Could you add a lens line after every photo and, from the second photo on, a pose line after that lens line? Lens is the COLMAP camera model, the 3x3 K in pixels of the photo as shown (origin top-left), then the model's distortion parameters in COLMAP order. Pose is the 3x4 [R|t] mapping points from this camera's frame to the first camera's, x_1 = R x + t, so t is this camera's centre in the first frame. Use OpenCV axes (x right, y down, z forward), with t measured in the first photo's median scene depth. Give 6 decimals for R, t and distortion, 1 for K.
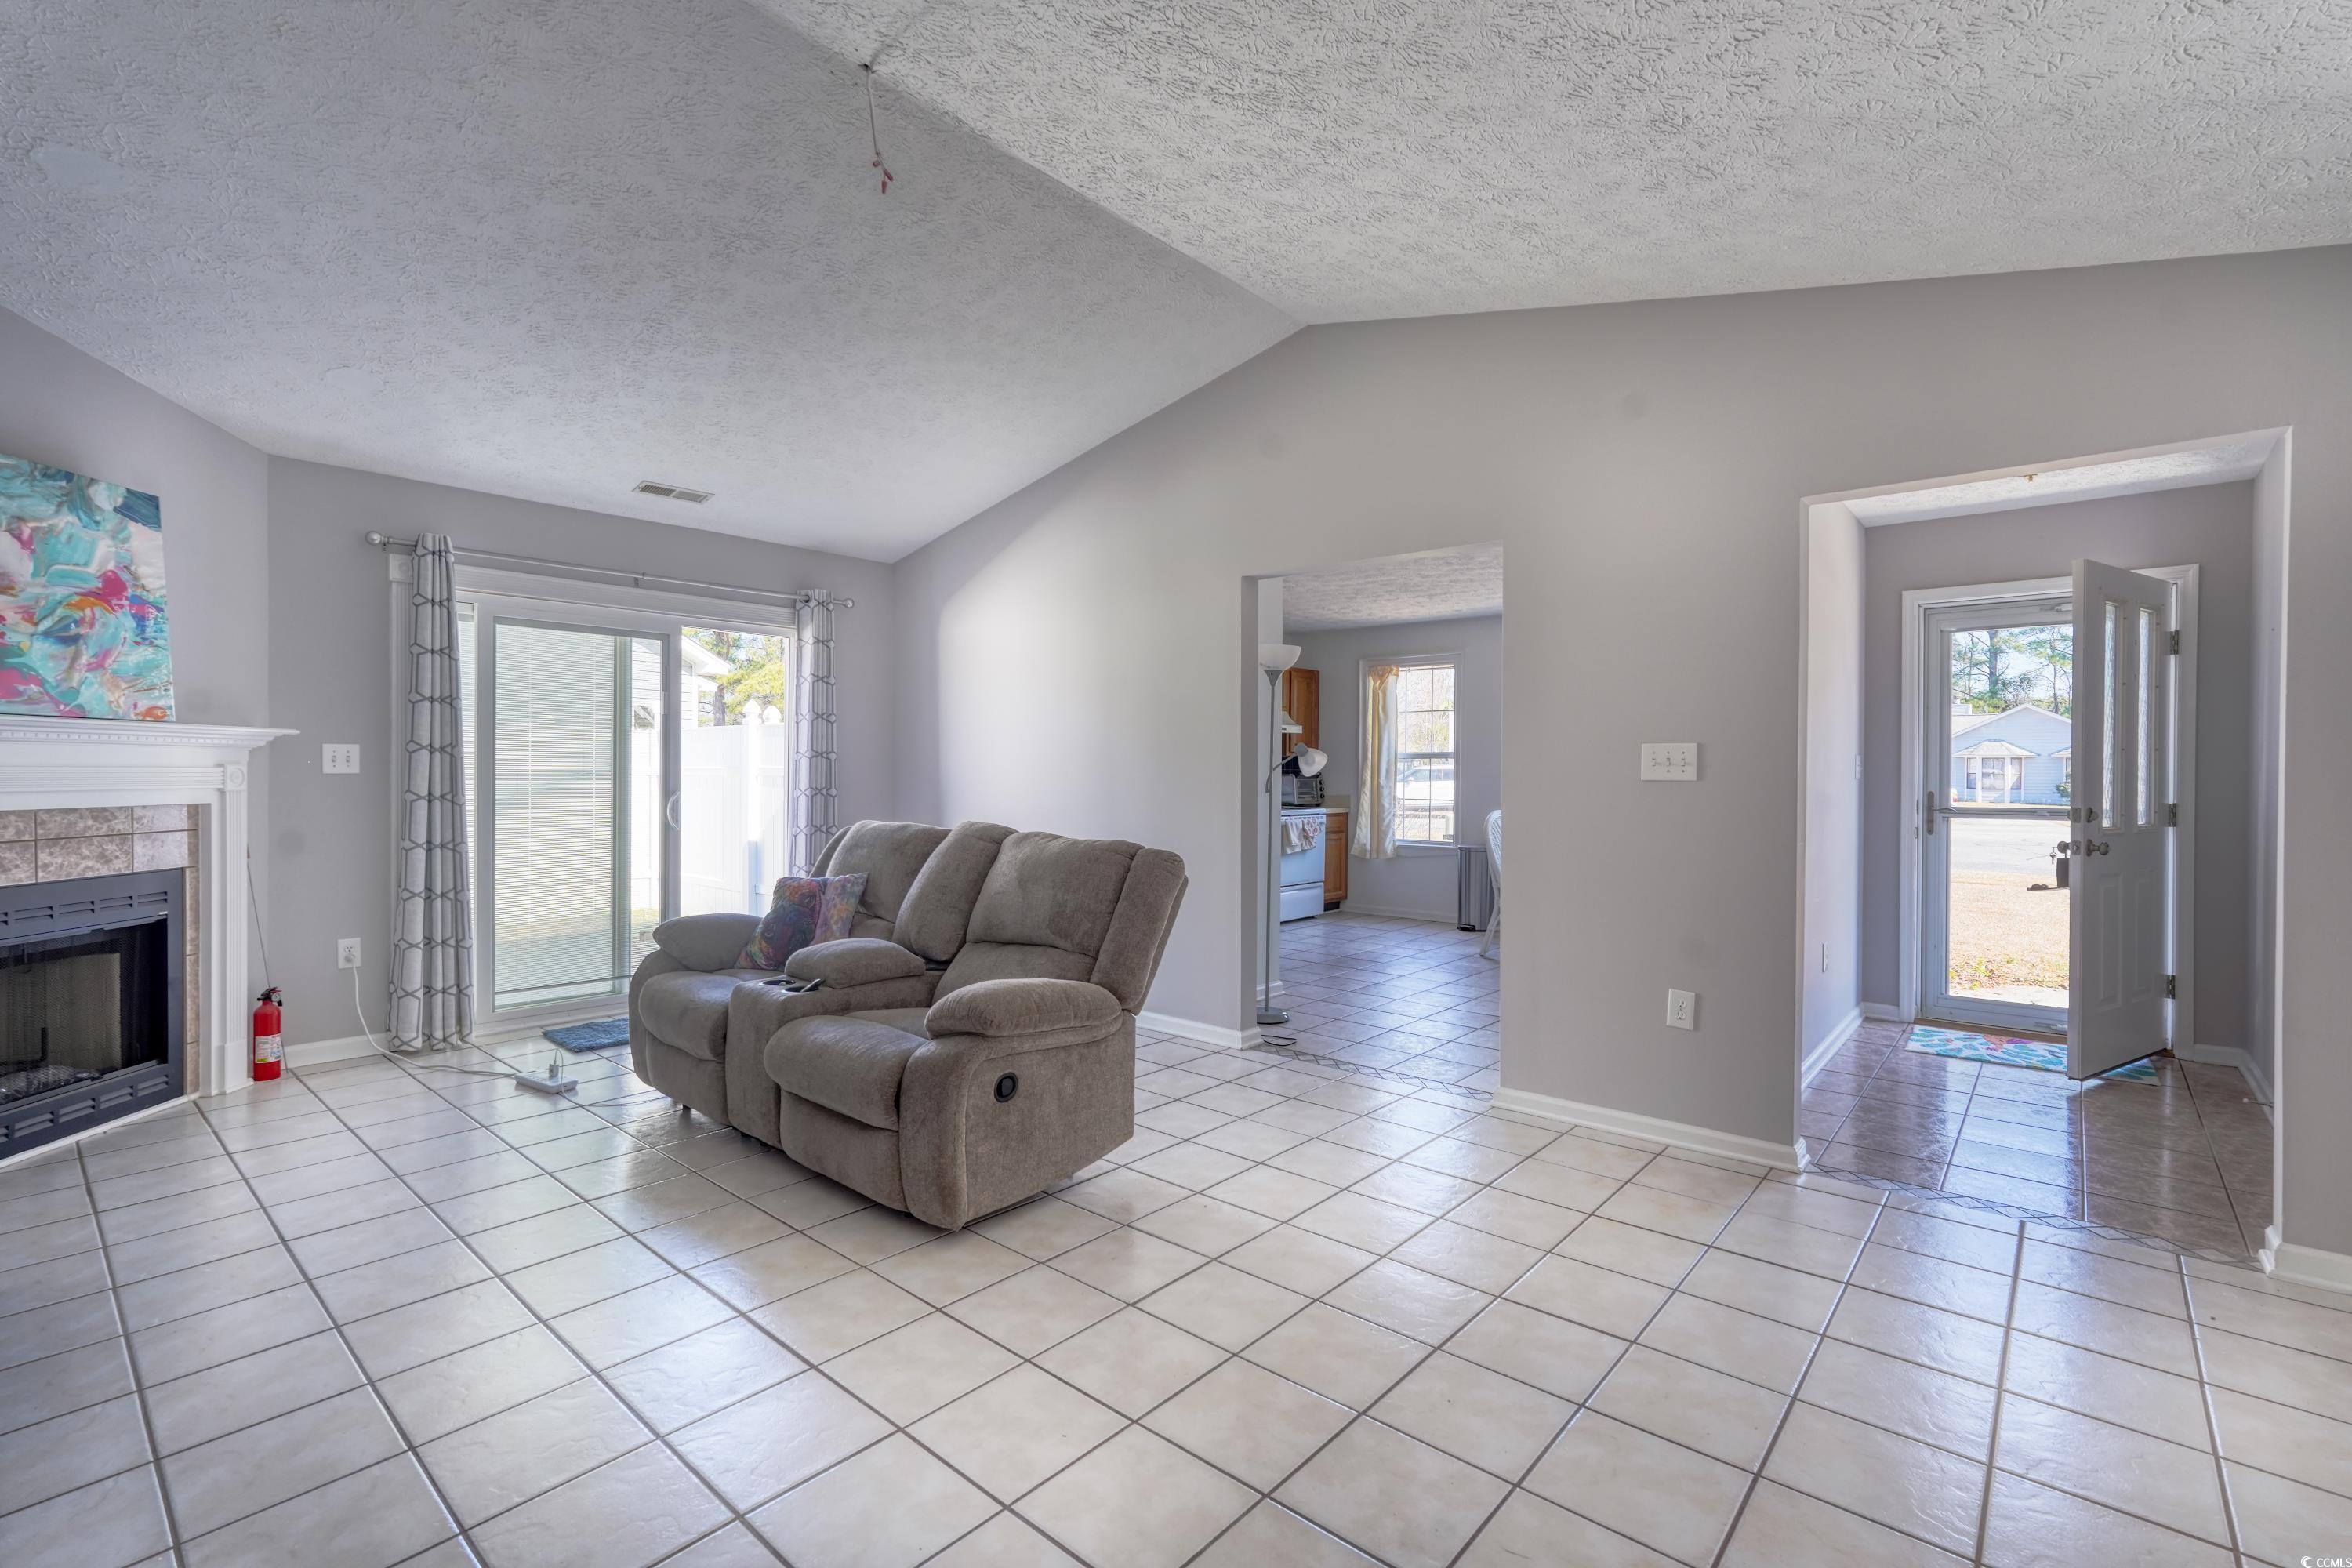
lens RADIAL K [[1049.1, 0, 1176.0], [0, 1049.1, 784.0], [0, 0, 1]] dist [0.000039, 0.000688]
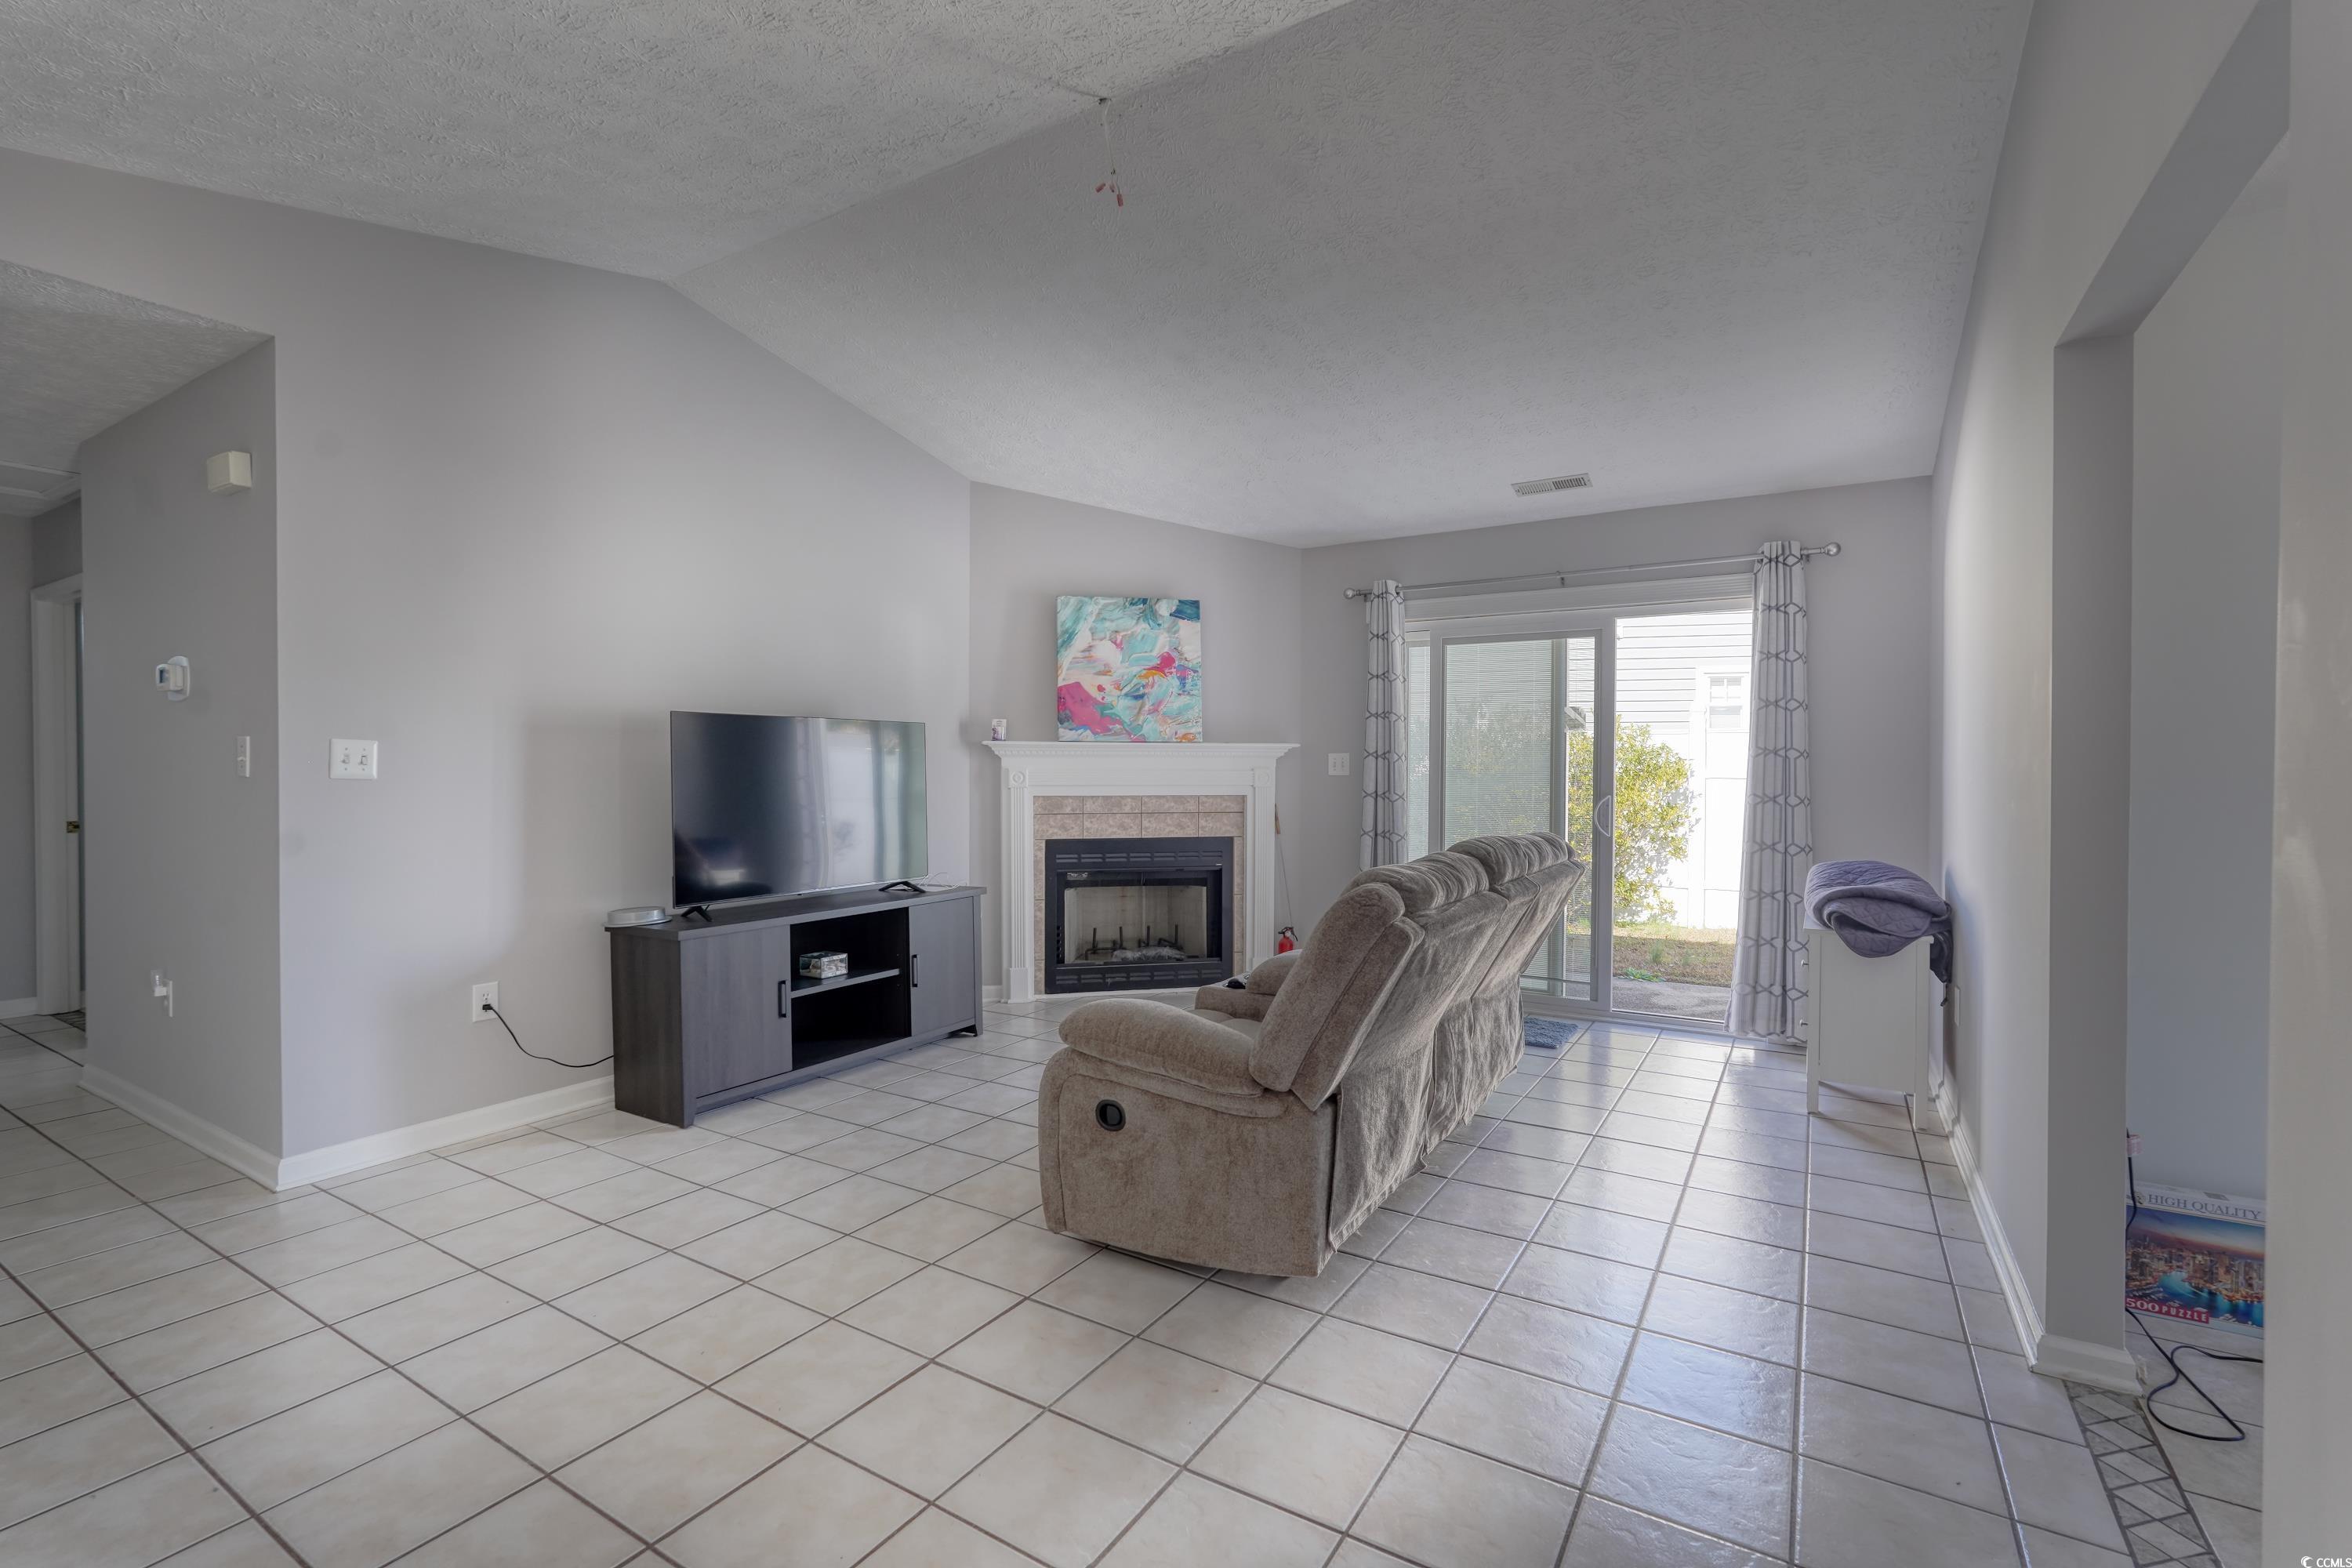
lens RADIAL K [[1050.2, 0, 1176.0], [0, 1050.2, 784.0], [0, 0, 1]] dist [-0.001309, 0.000081]
pose [[0.162833, 0.008698, -0.986615, 0.613018], [-0.012596, 0.999898, 0.006736, -0.006869], [0.986573, 0.011331, 0.162926, 0.736399]]
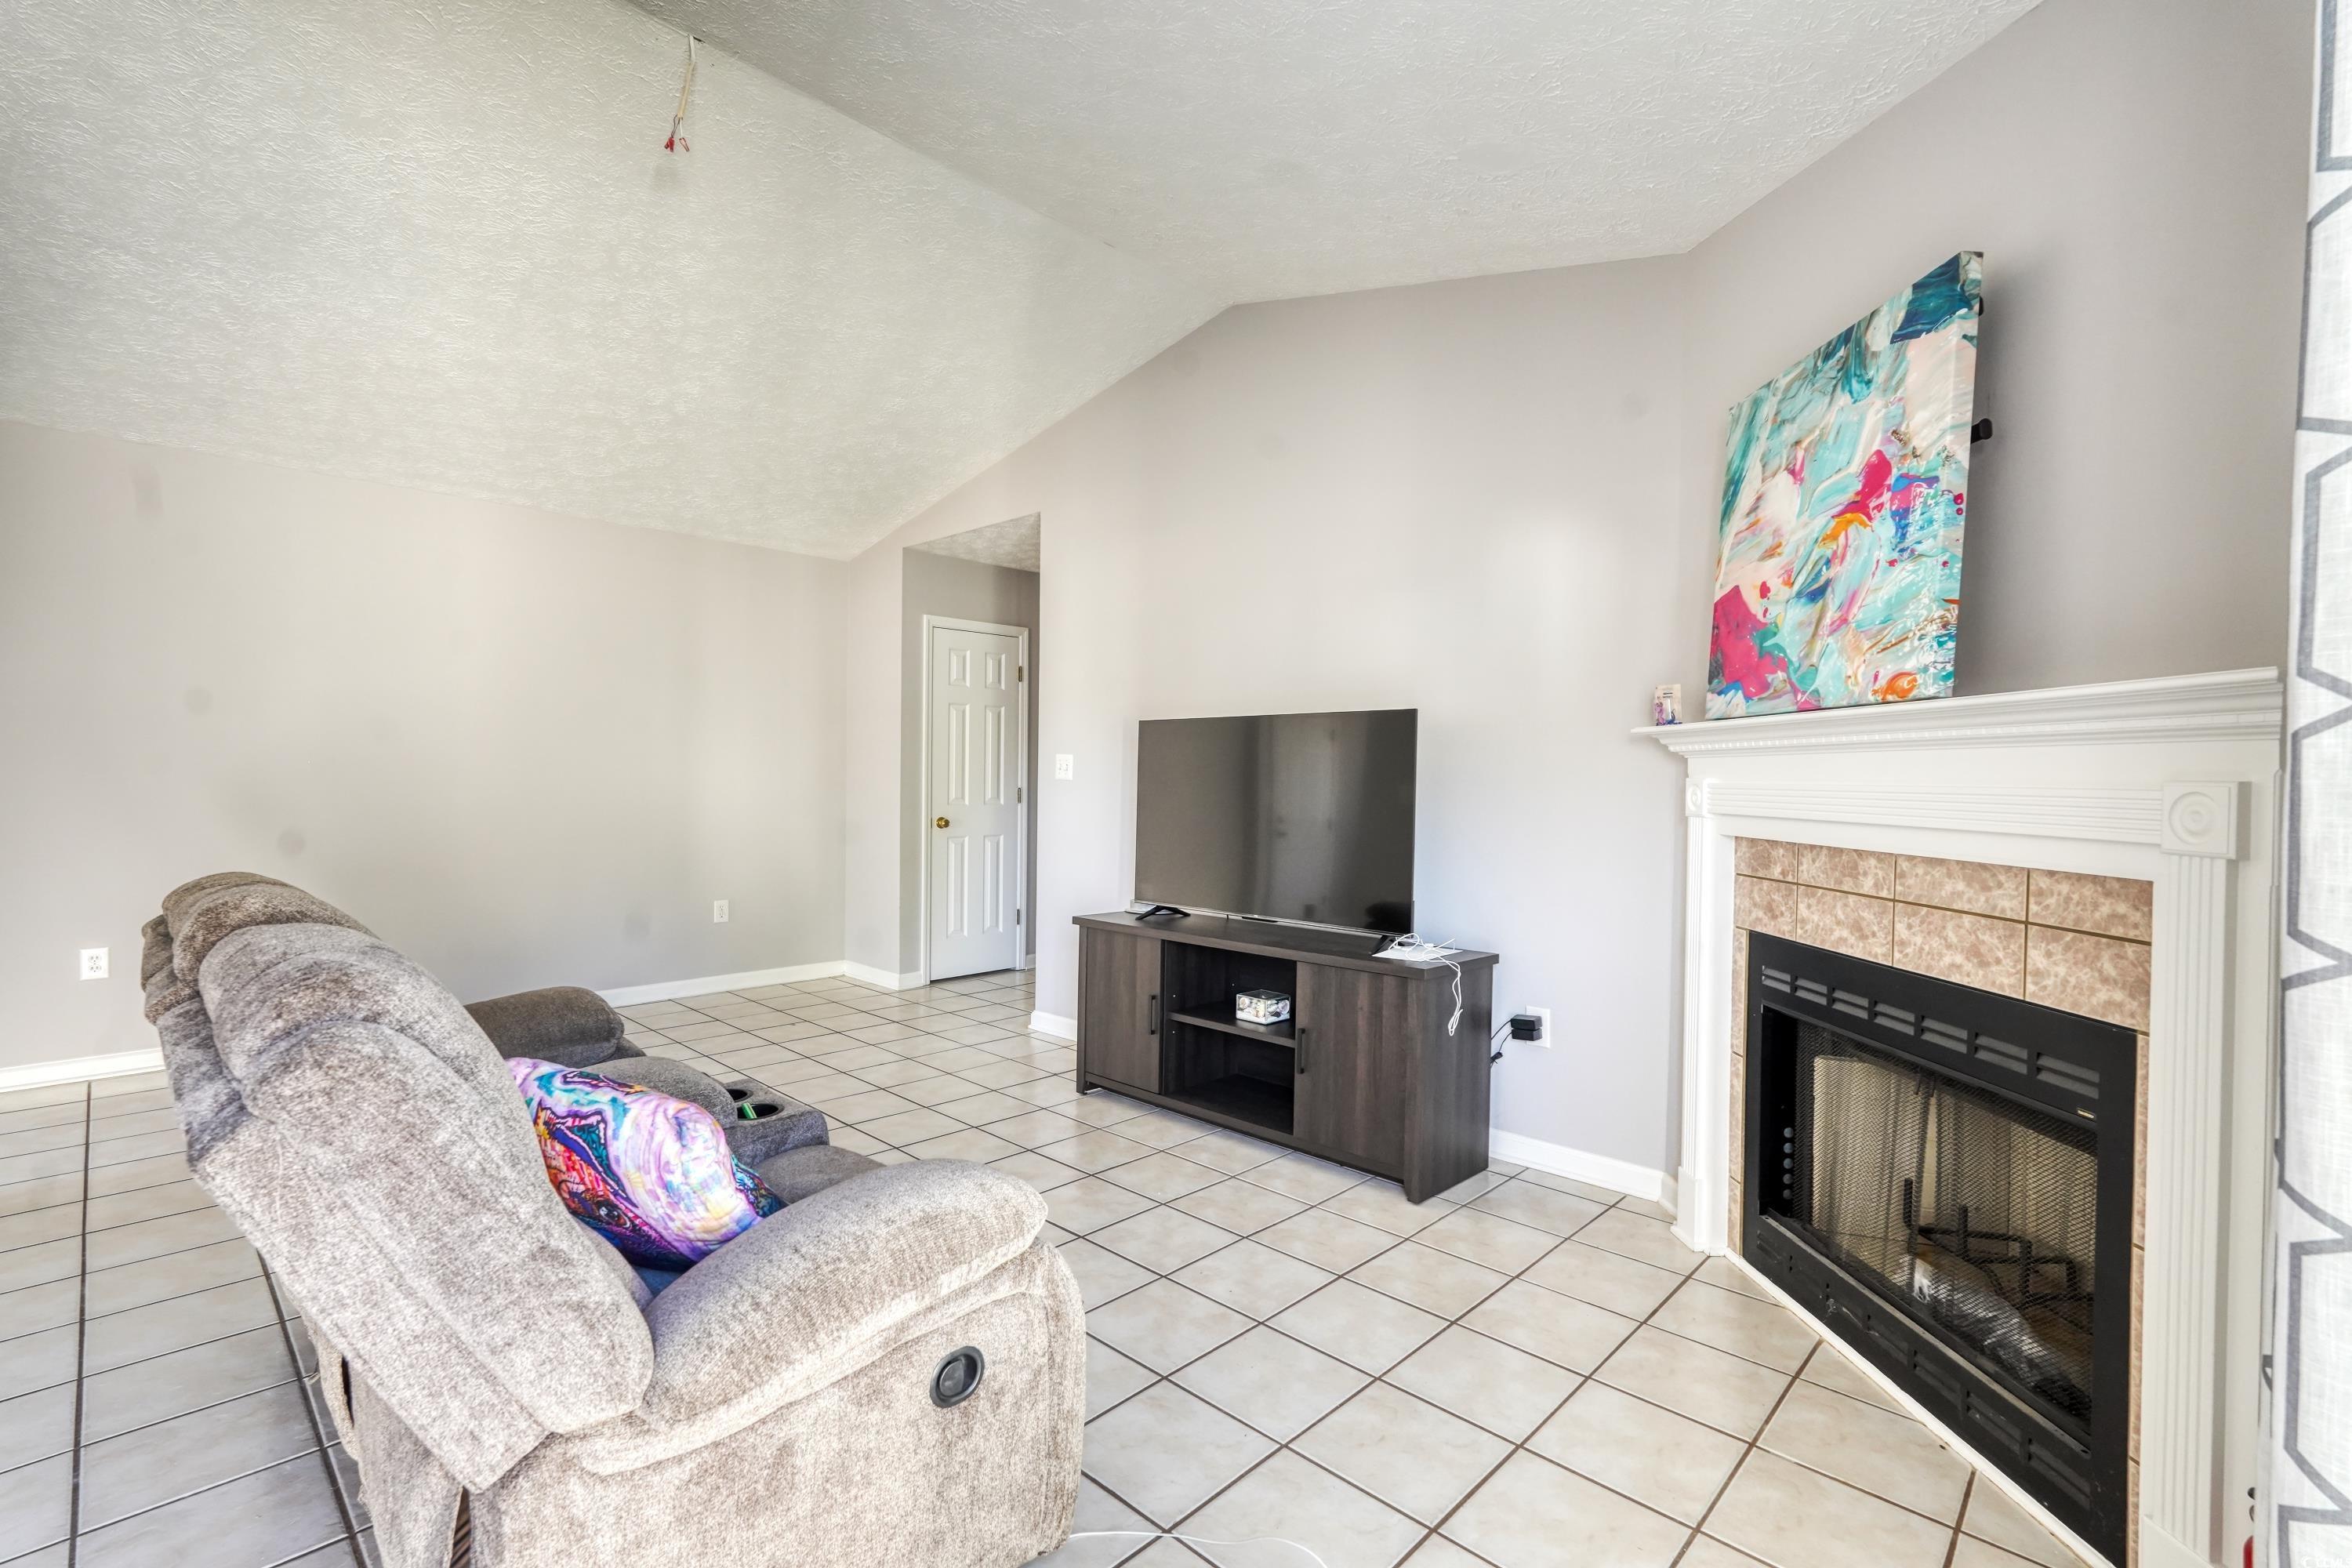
lens RADIAL K [[1049.1, 0, 1176.0], [0, 1049.1, 784.0], [0, 0, 1]] dist [0.000039, 0.000688]
pose [[-0.998842, -0.018111, 0.044568, -0.641753], [-0.017237, 0.999653, 0.019927, -0.021926], [-0.044913, 0.019136, -0.998808, 1.583080]]
